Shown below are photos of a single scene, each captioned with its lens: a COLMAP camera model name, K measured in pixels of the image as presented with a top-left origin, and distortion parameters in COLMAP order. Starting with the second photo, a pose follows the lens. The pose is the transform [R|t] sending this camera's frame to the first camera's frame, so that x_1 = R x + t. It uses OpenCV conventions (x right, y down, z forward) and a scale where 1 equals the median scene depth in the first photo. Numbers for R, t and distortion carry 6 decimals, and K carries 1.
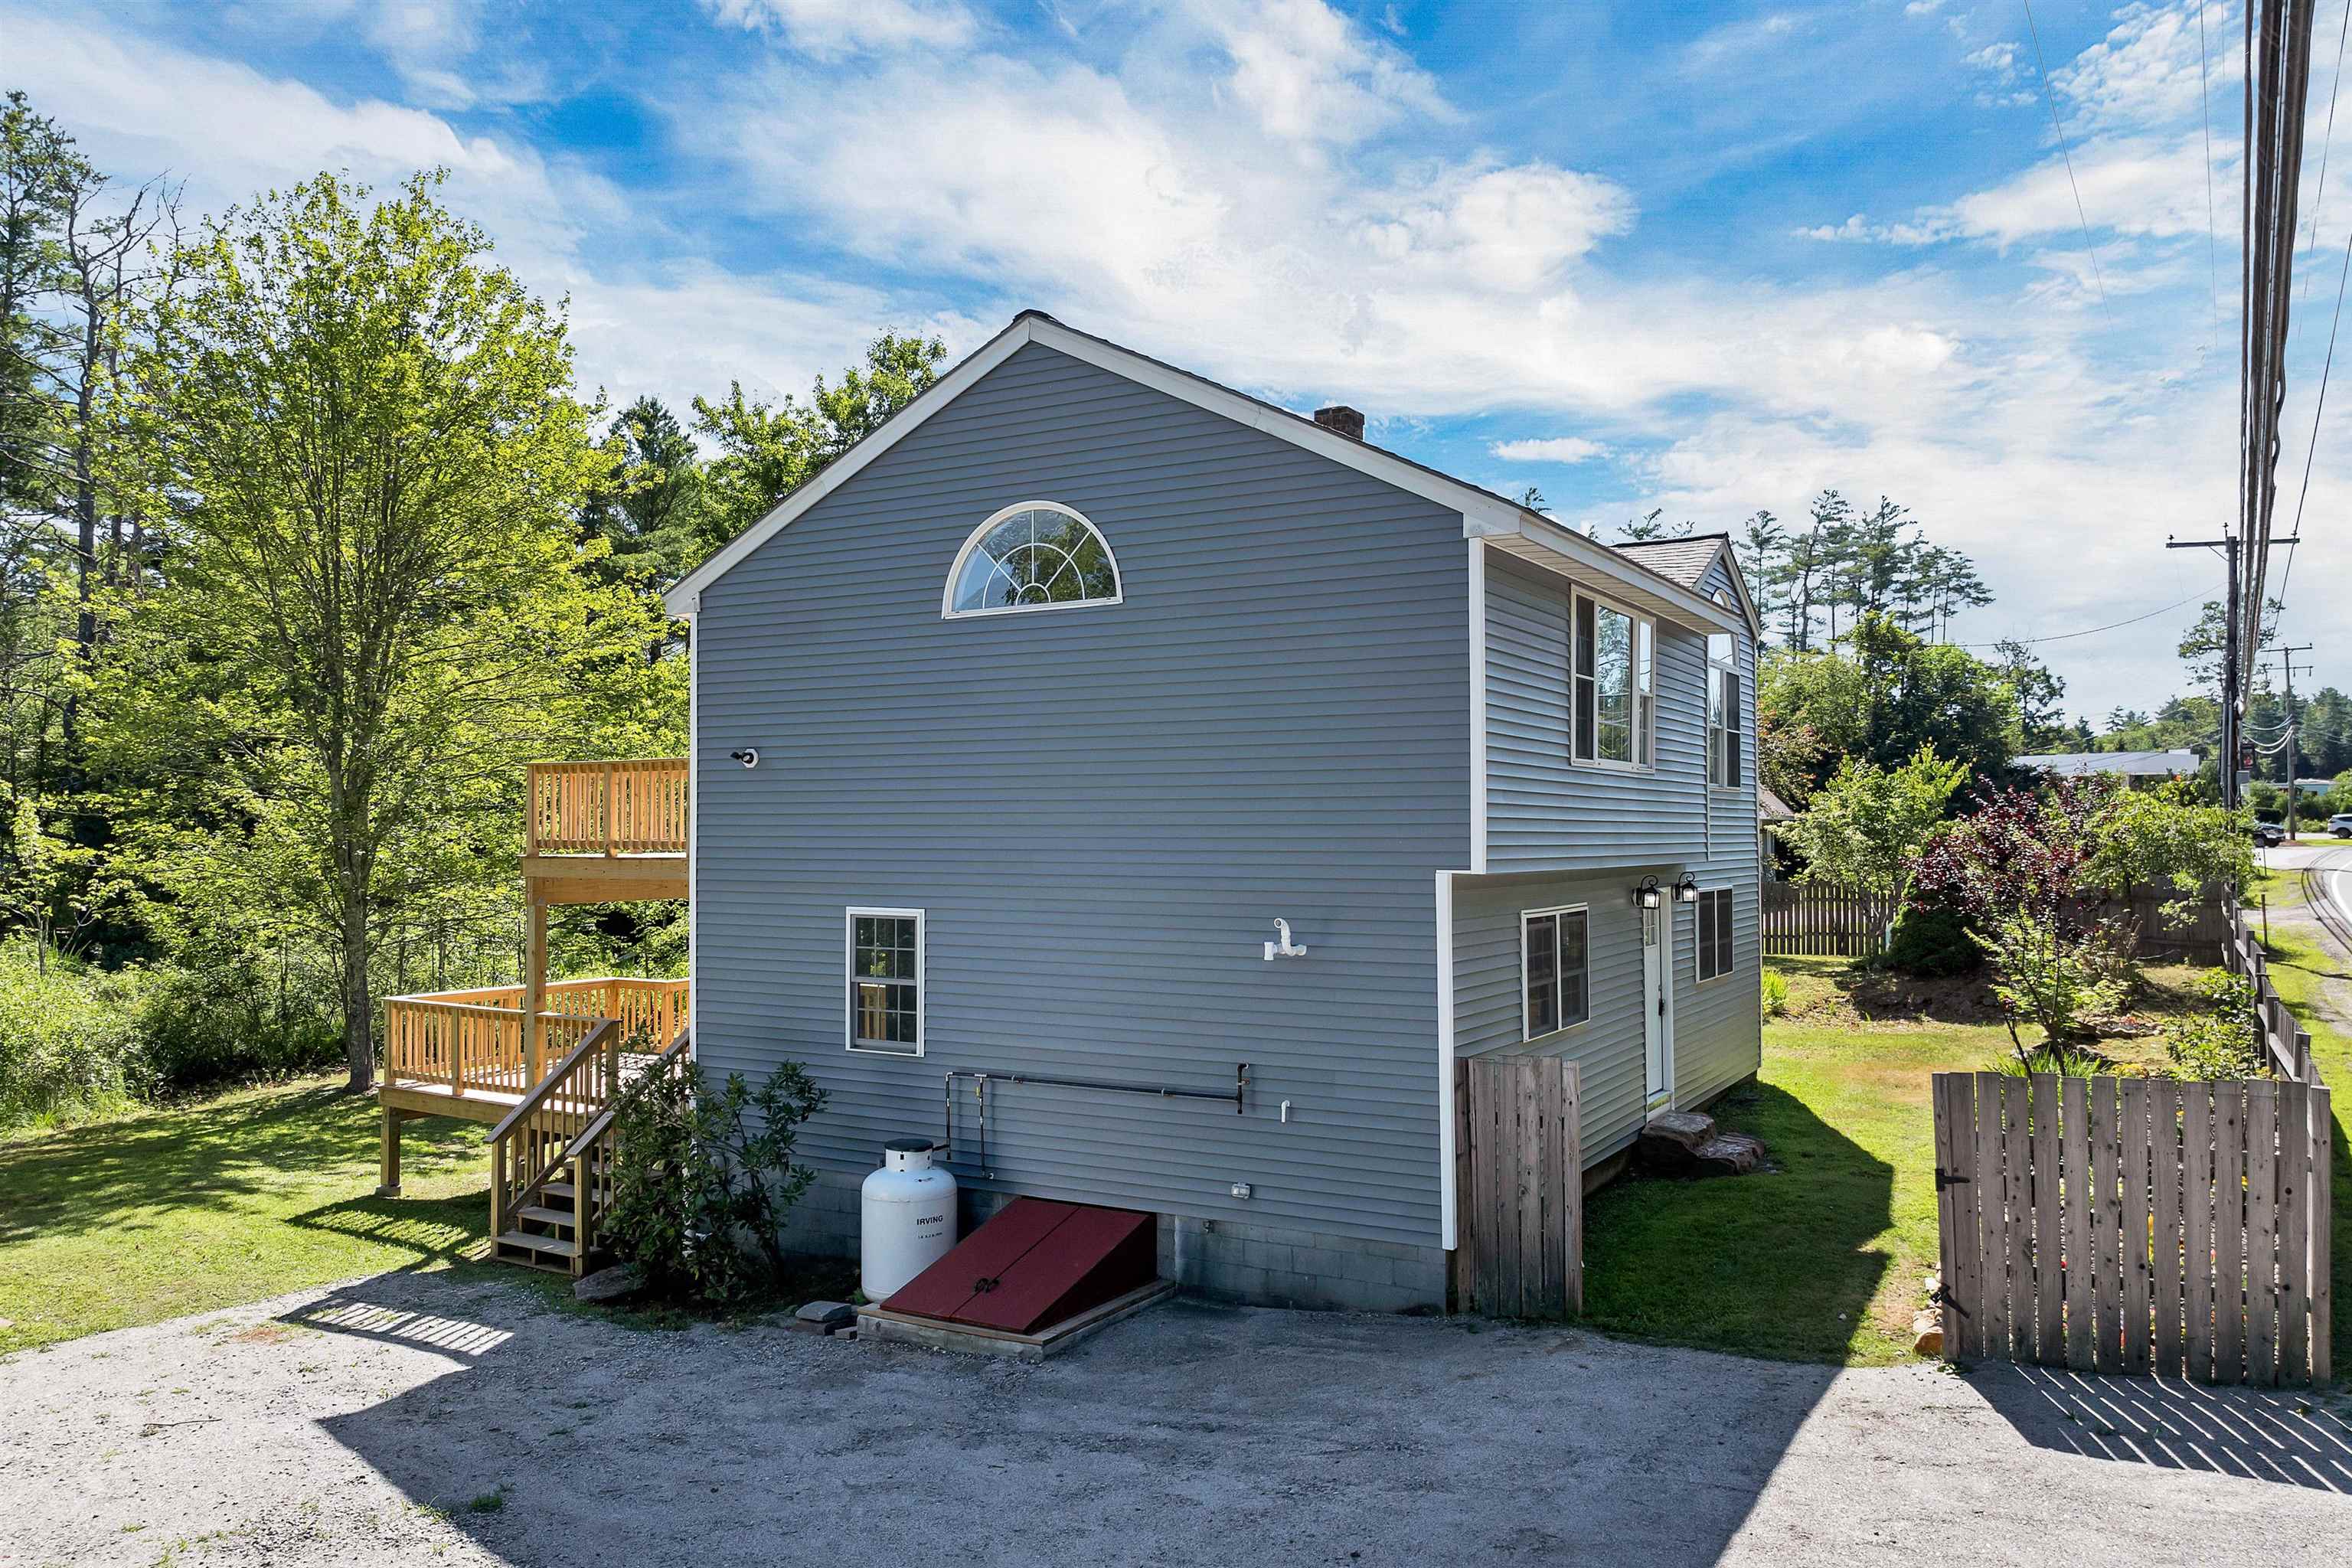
lens RADIAL K [[1719.0, 0, 1178.4], [0, 1719.0, 787.1], [0, 0, 1]] dist [-0.047660, 0.001470]
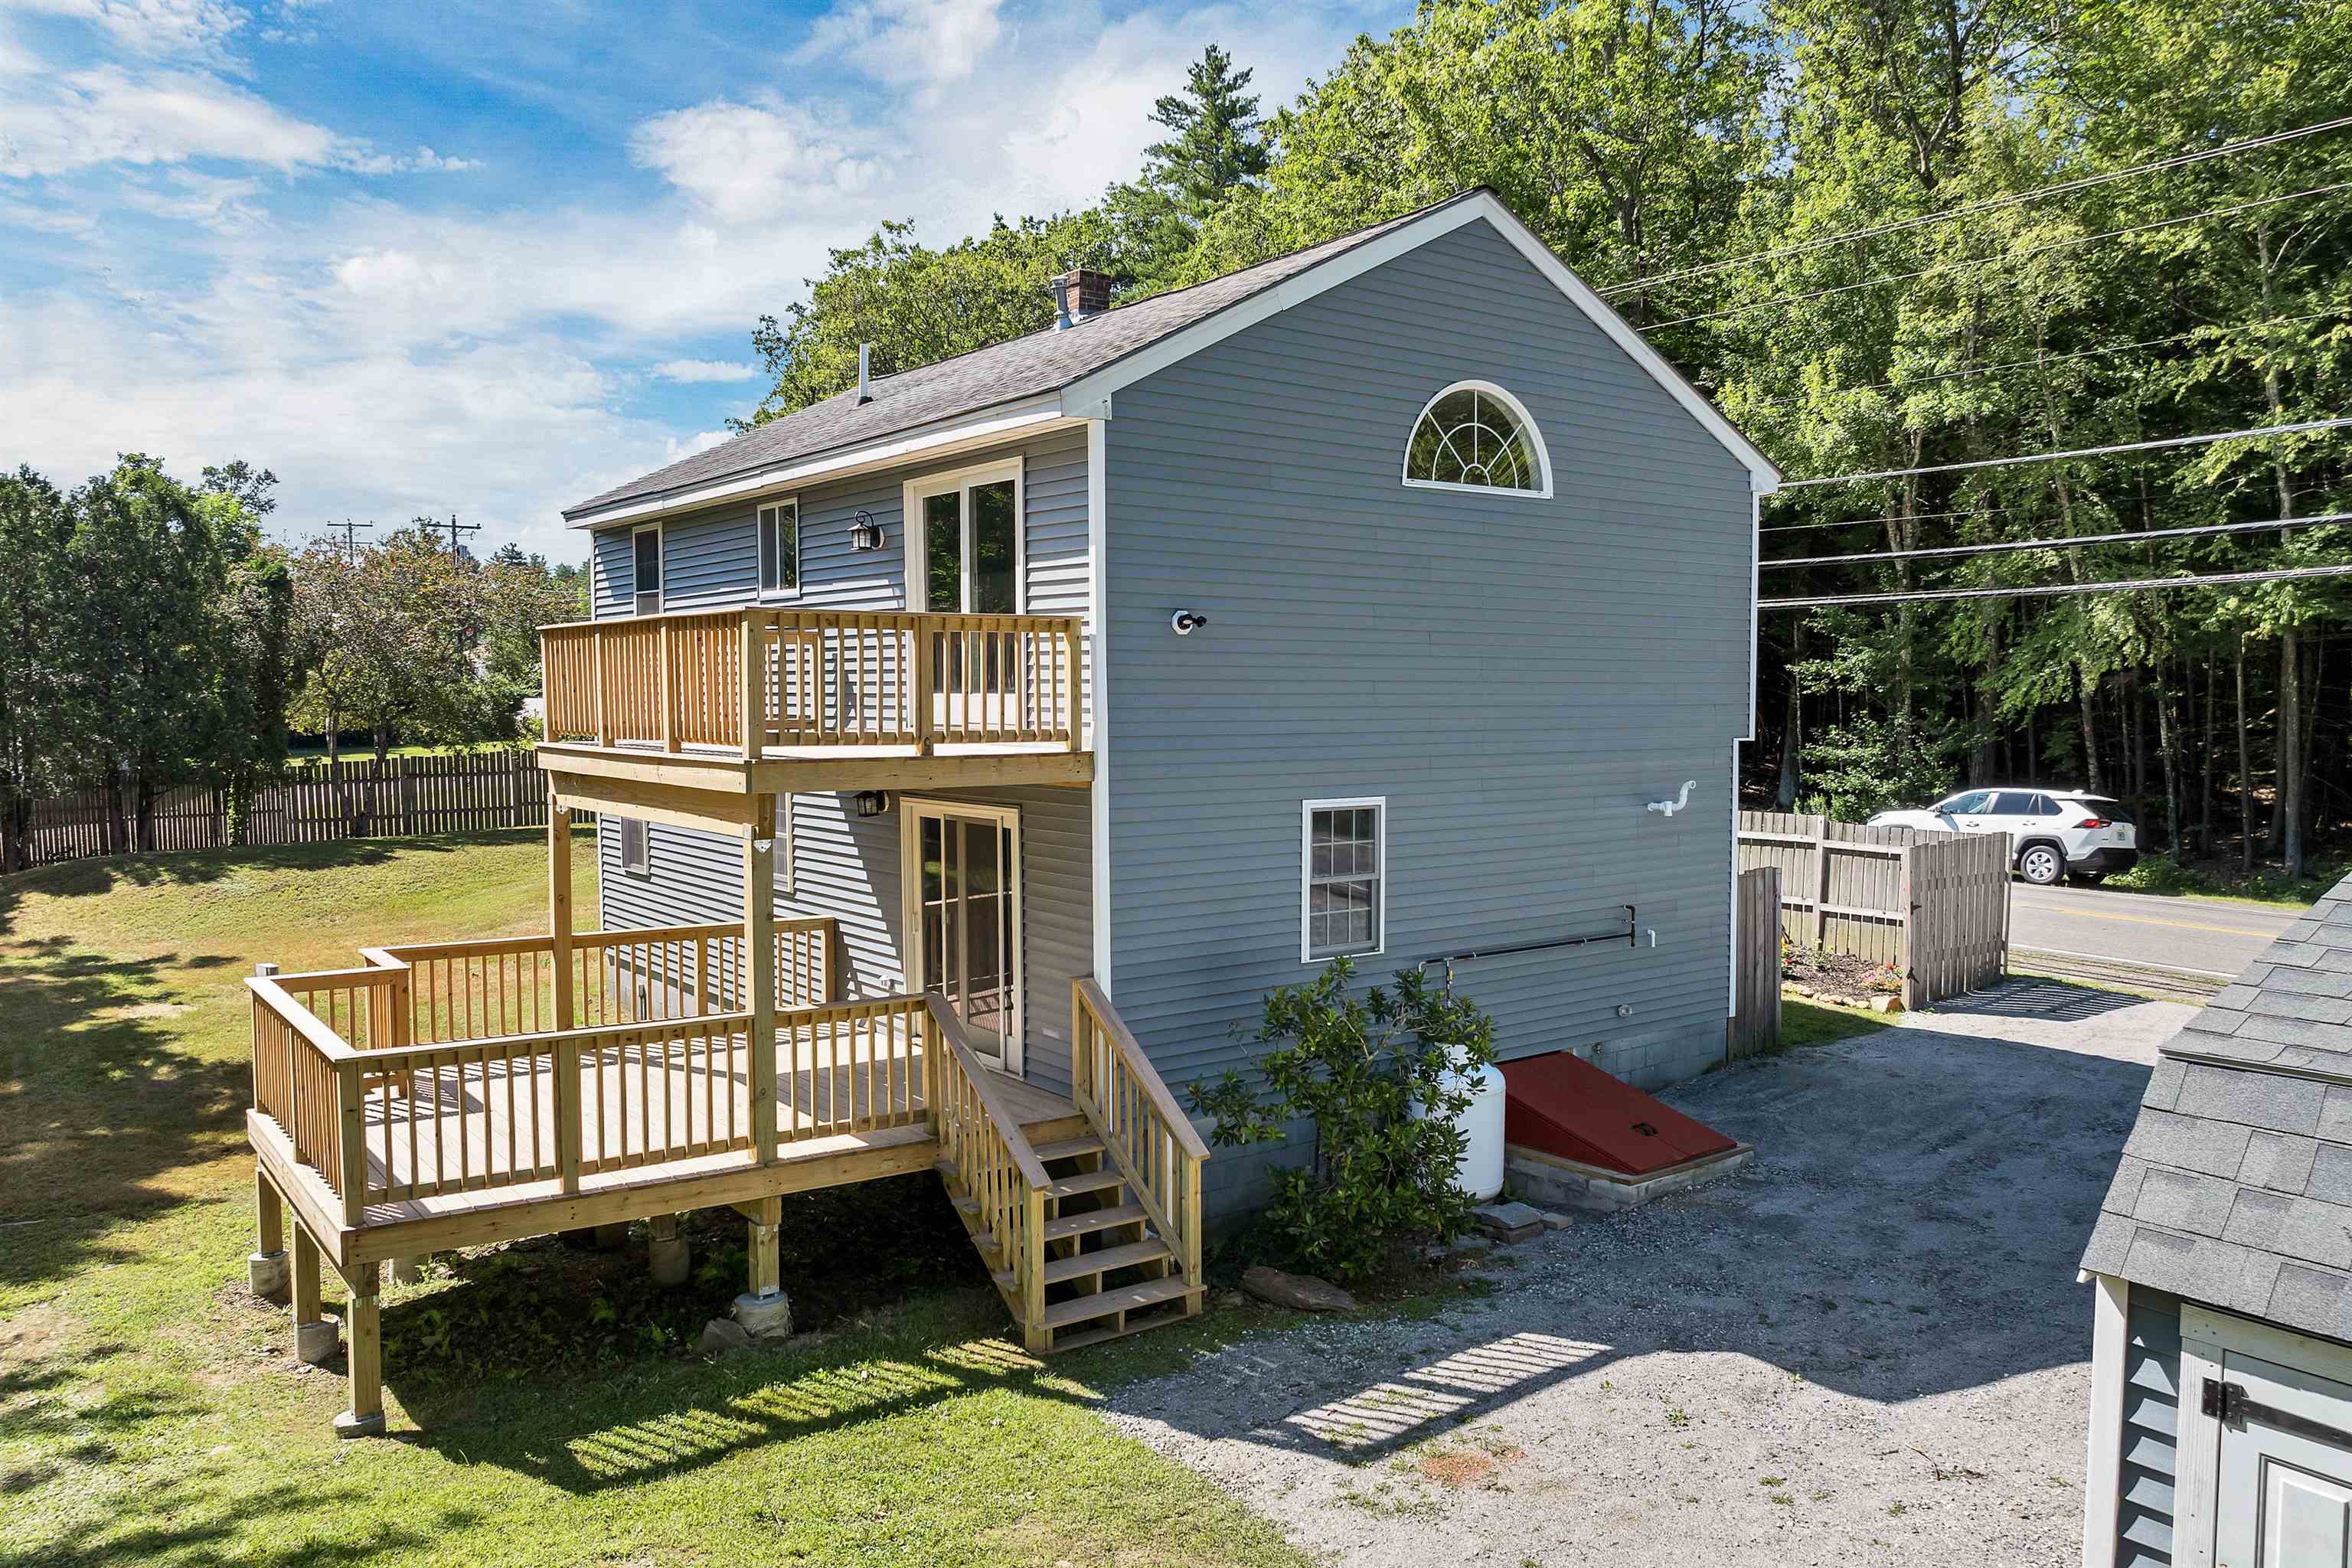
lens RADIAL K [[1719.0, 0, 1174.1], [0, 1719.0, 787.9], [0, 0, 1]] dist [-0.047660, 0.001470]
pose [[0.391382, -0.048242, 0.918963, -1.185338], [-0.024319, 0.997734, 0.062735, 0.012467], [-0.919907, -0.046902, 0.389322, 0.837251]]
